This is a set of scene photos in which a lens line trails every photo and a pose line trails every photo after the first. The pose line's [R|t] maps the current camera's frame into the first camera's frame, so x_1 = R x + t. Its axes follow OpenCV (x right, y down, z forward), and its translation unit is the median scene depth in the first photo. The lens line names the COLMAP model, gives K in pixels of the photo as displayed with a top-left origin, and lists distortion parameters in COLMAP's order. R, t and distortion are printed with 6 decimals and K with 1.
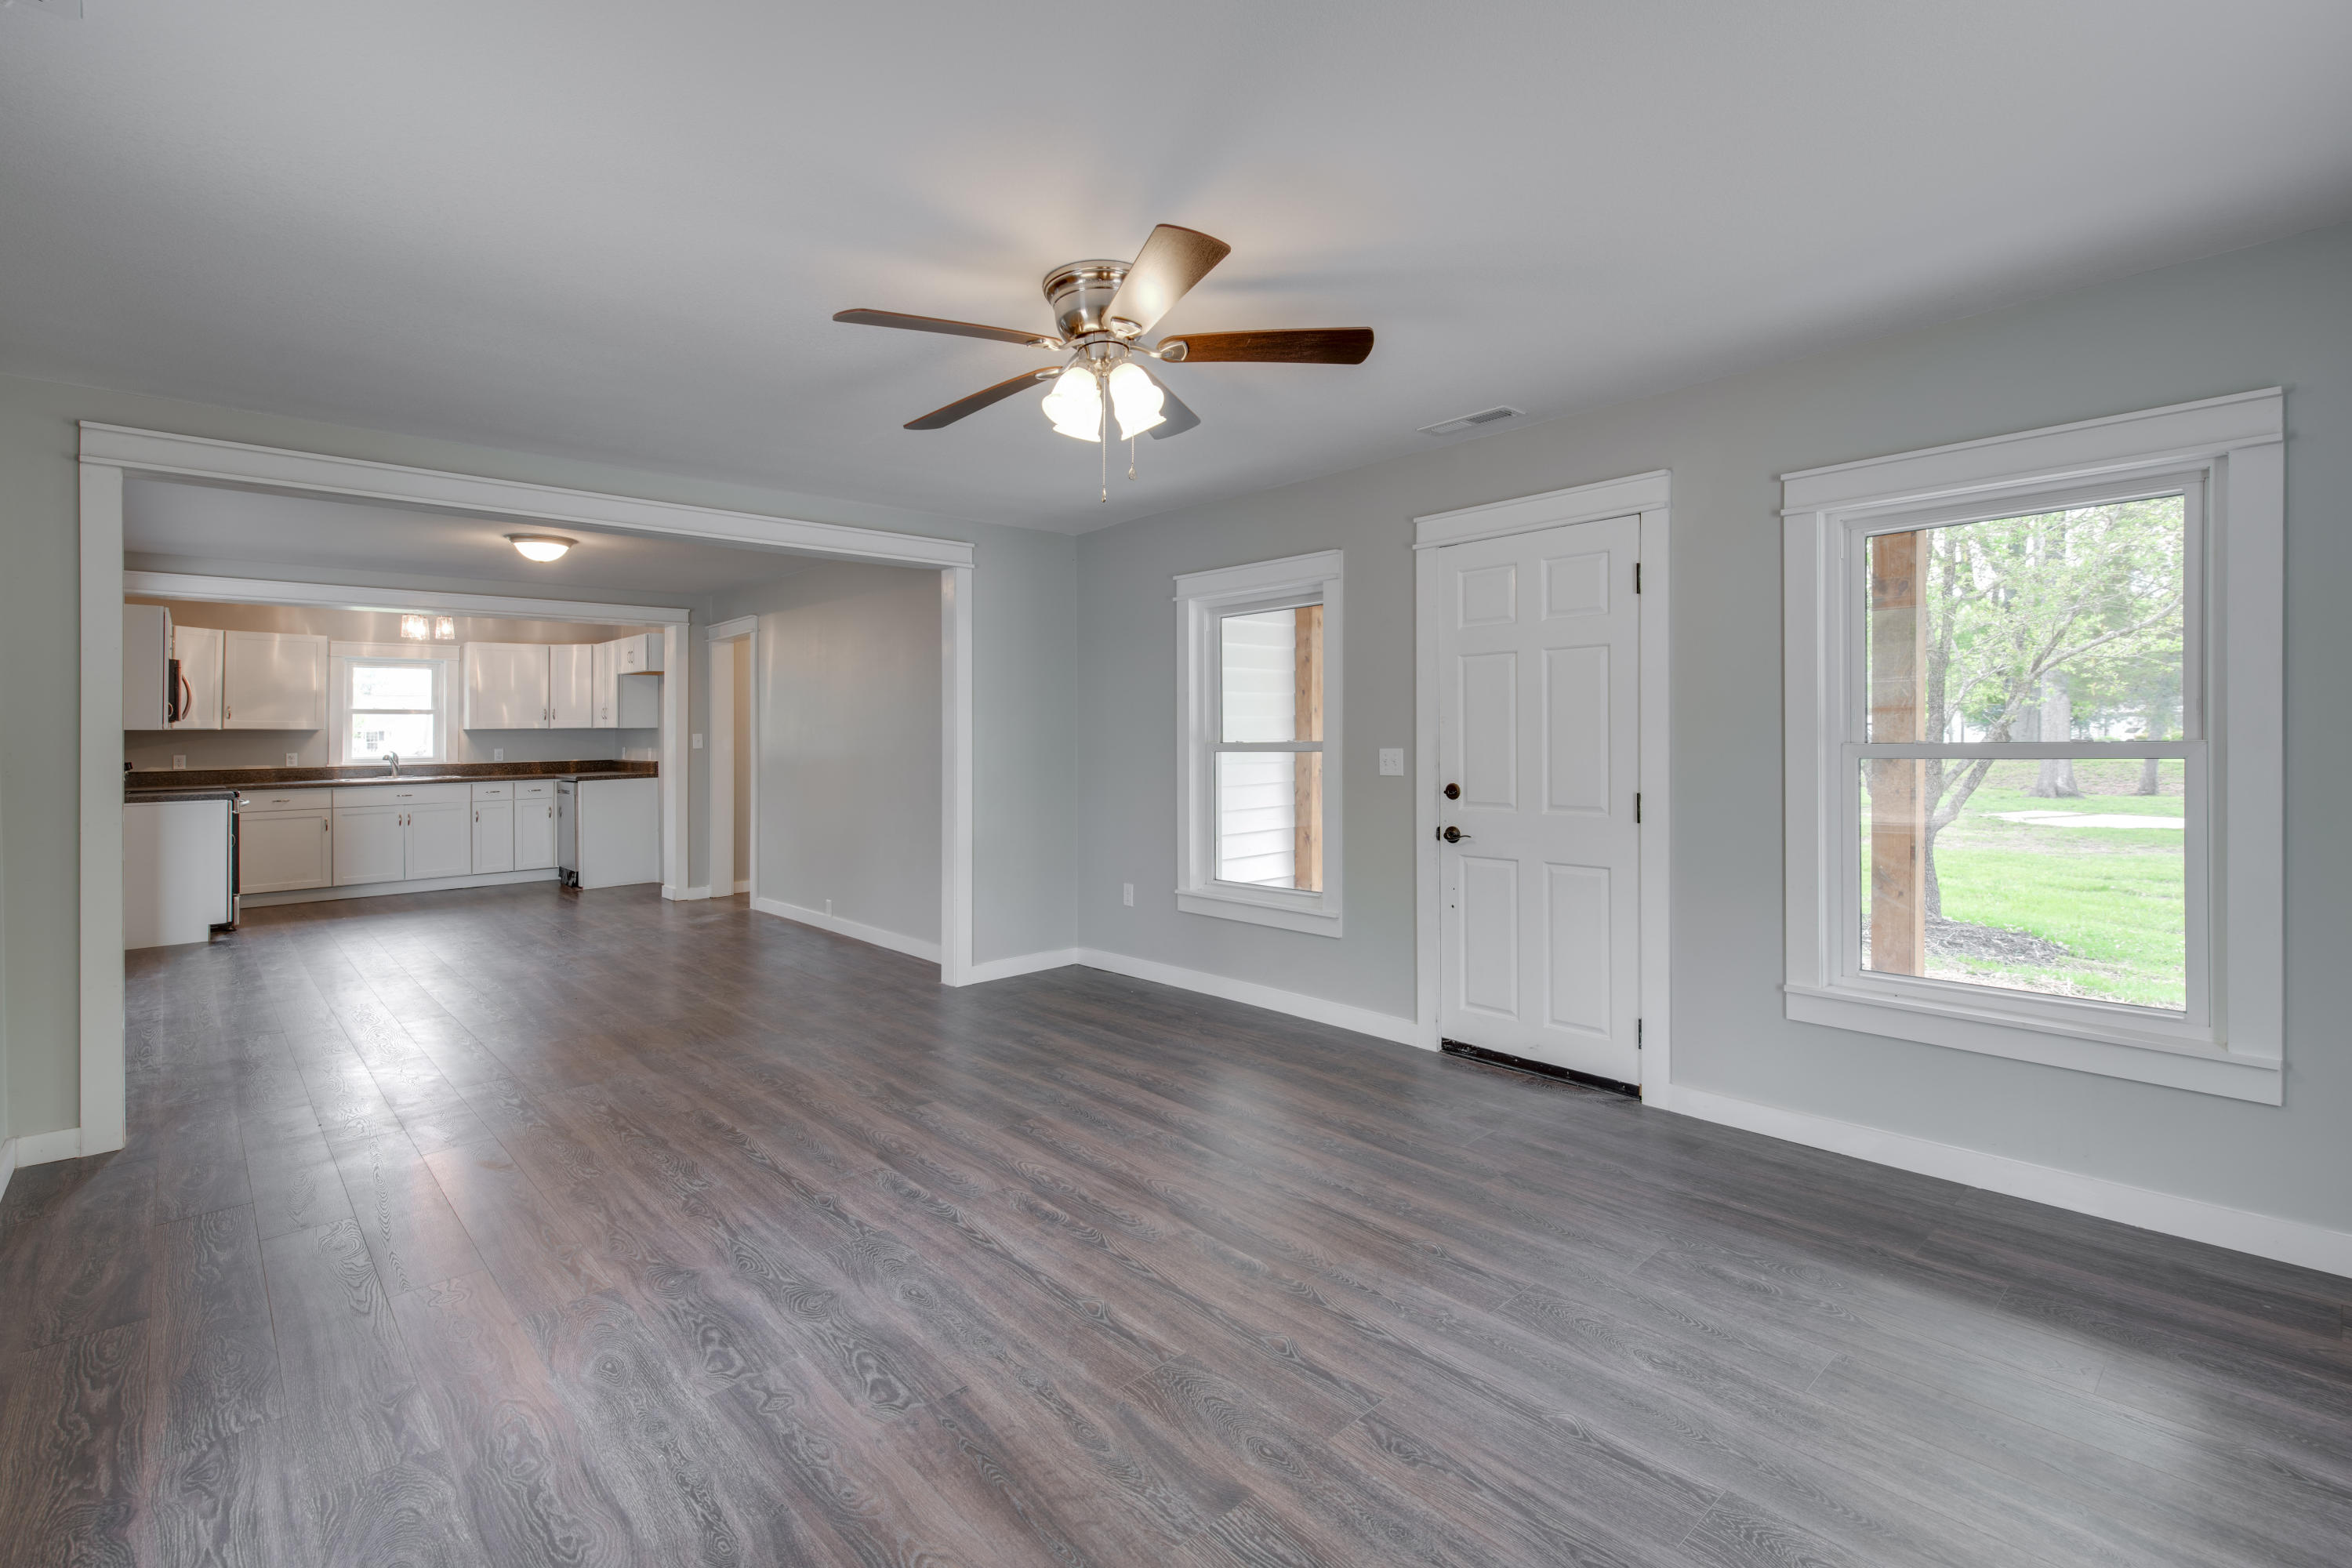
lens RADIAL K [[1112.9, 0, 1168.3], [0, 1112.9, 701.1], [0, 0, 1]] dist [0.021938, -0.001776]
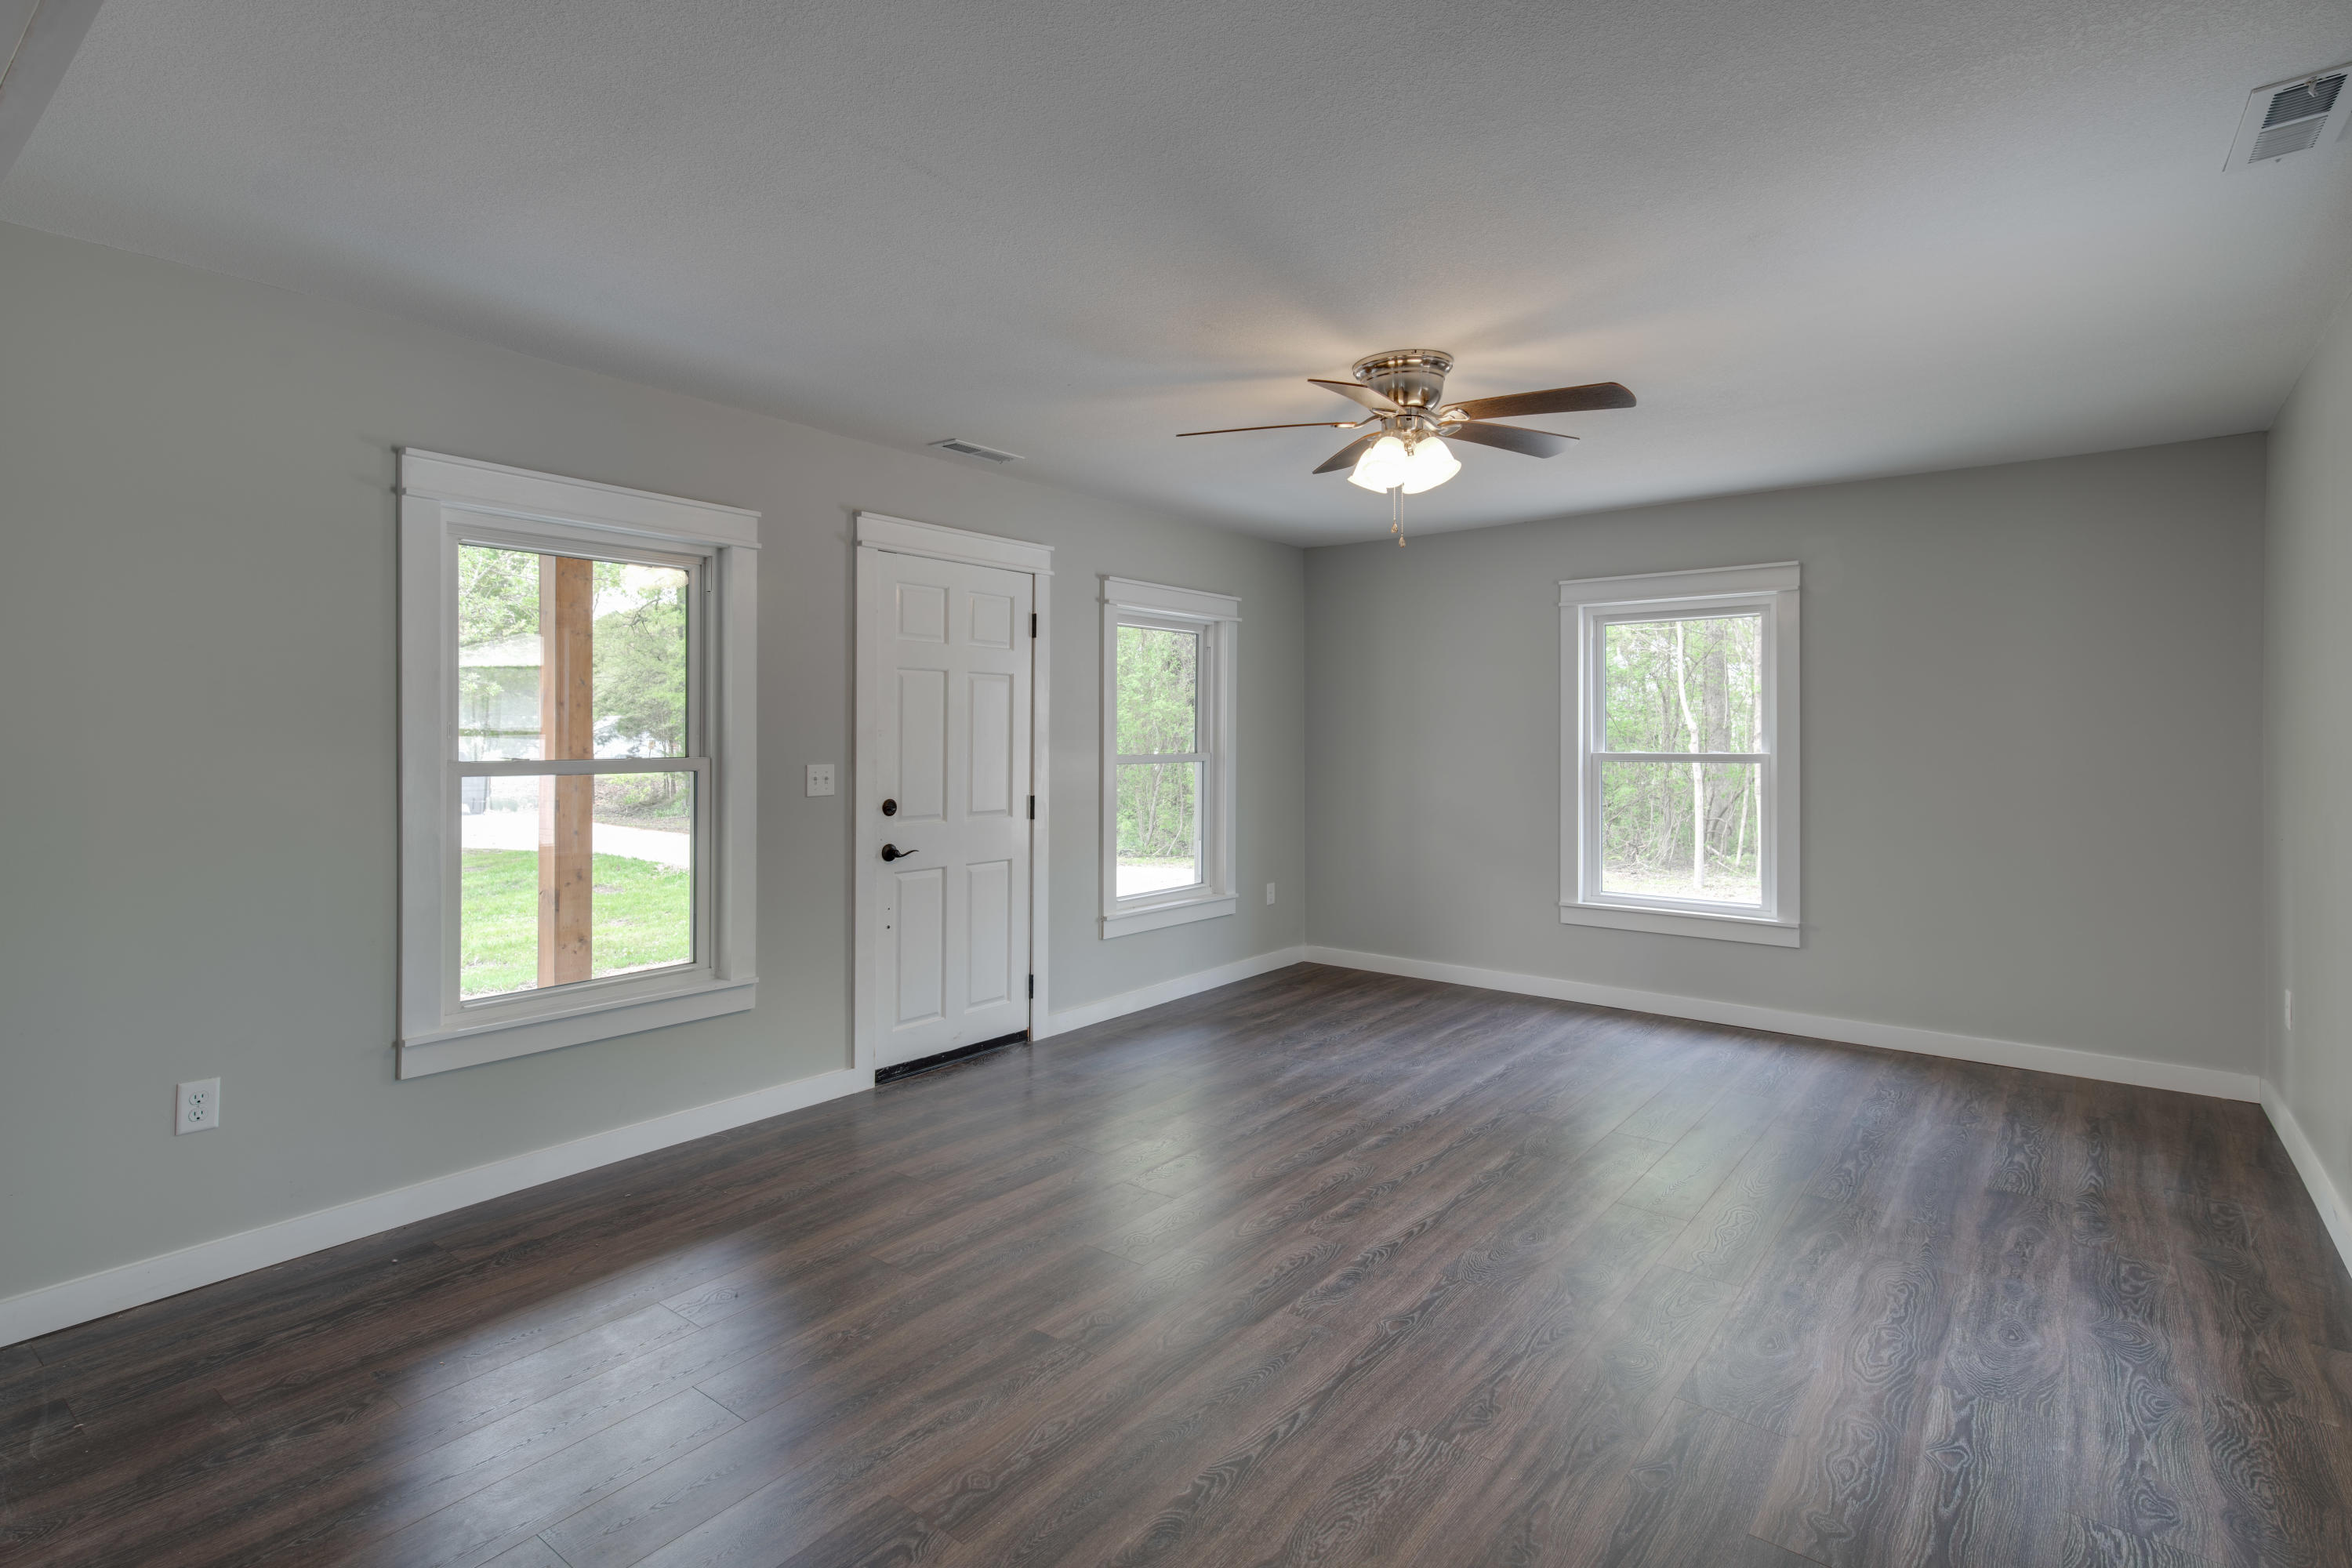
lens RADIAL K [[1171.7, 0, 1217.9], [0, 1171.7, 747.6], [0, 0, 1]] dist [0.036072, -0.001207]
pose [[-0.214752, 0.007640, 0.976639, -1.146984], [-0.022380, 0.999668, -0.012741, 0.053162], [-0.976412, -0.024593, -0.214510, 1.369974]]
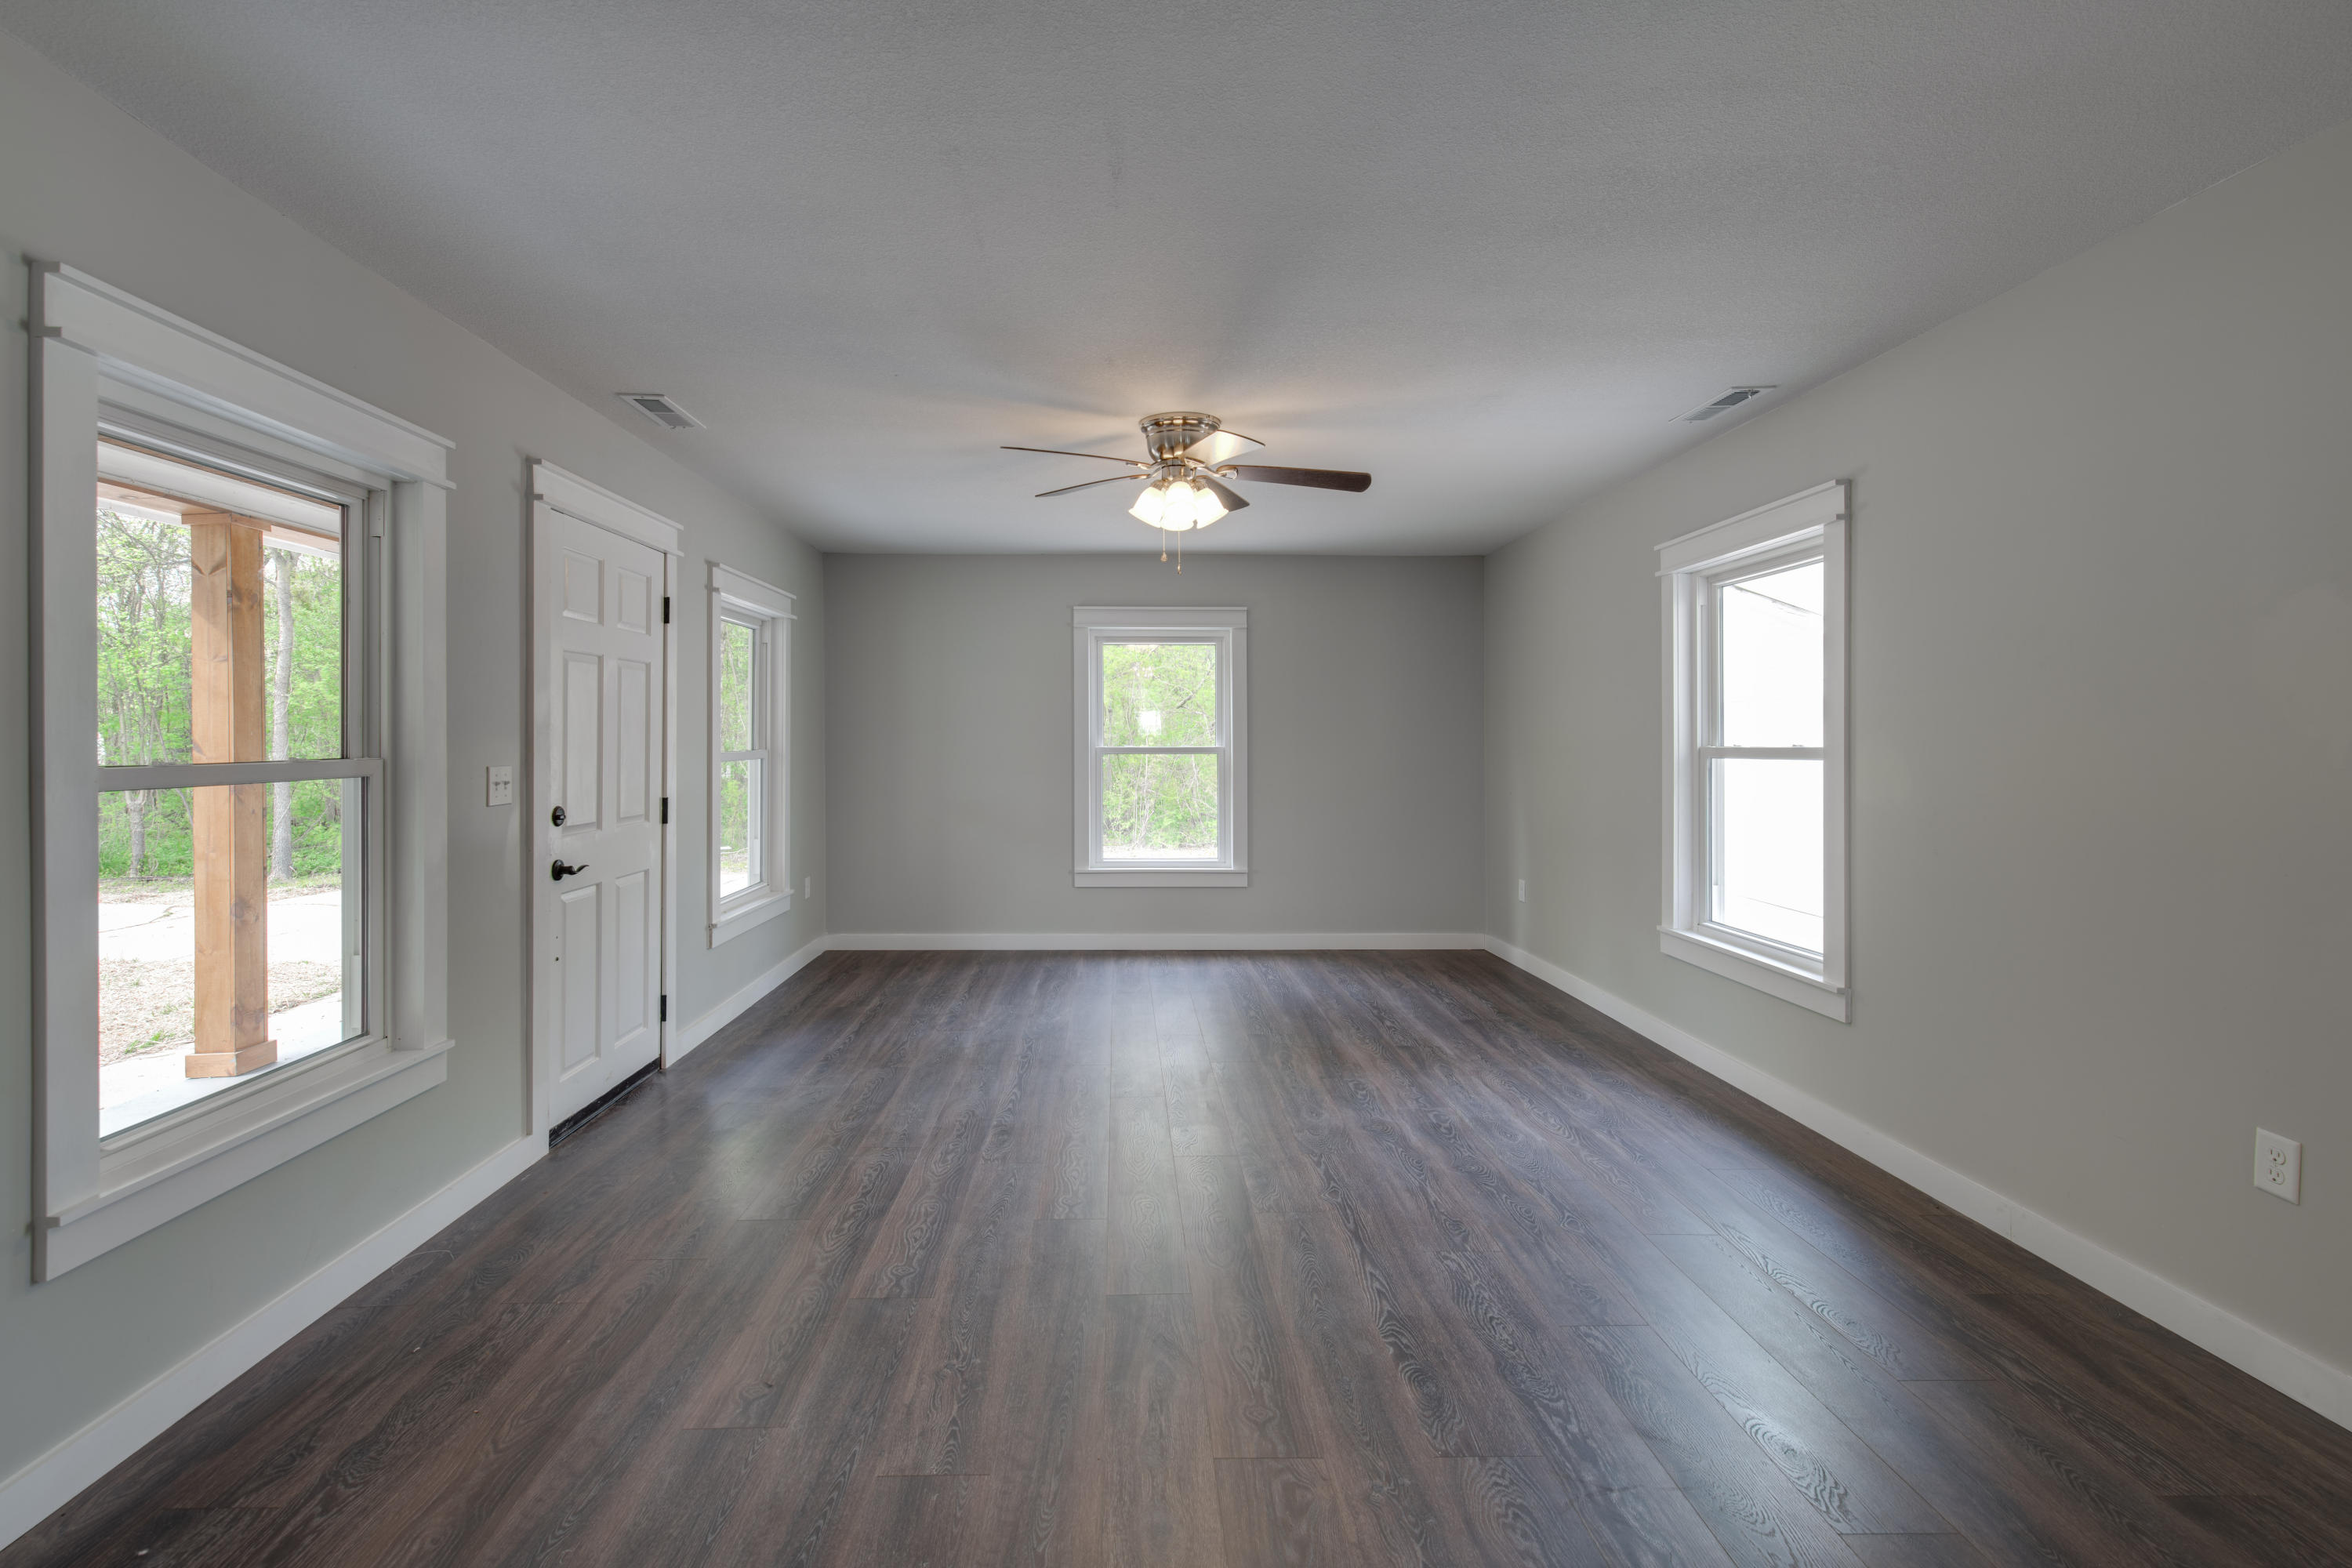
lens RADIAL K [[1025.3, 0, 1178.9], [0, 1025.3, 746.7], [0, 0, 1]] dist [0.016176, -0.004108]
pose [[-0.785332, 0.009495, 0.619002, -0.807318], [-0.004502, 0.999768, -0.021047, 0.065583], [-0.619059, -0.019316, -0.785107, 1.898299]]
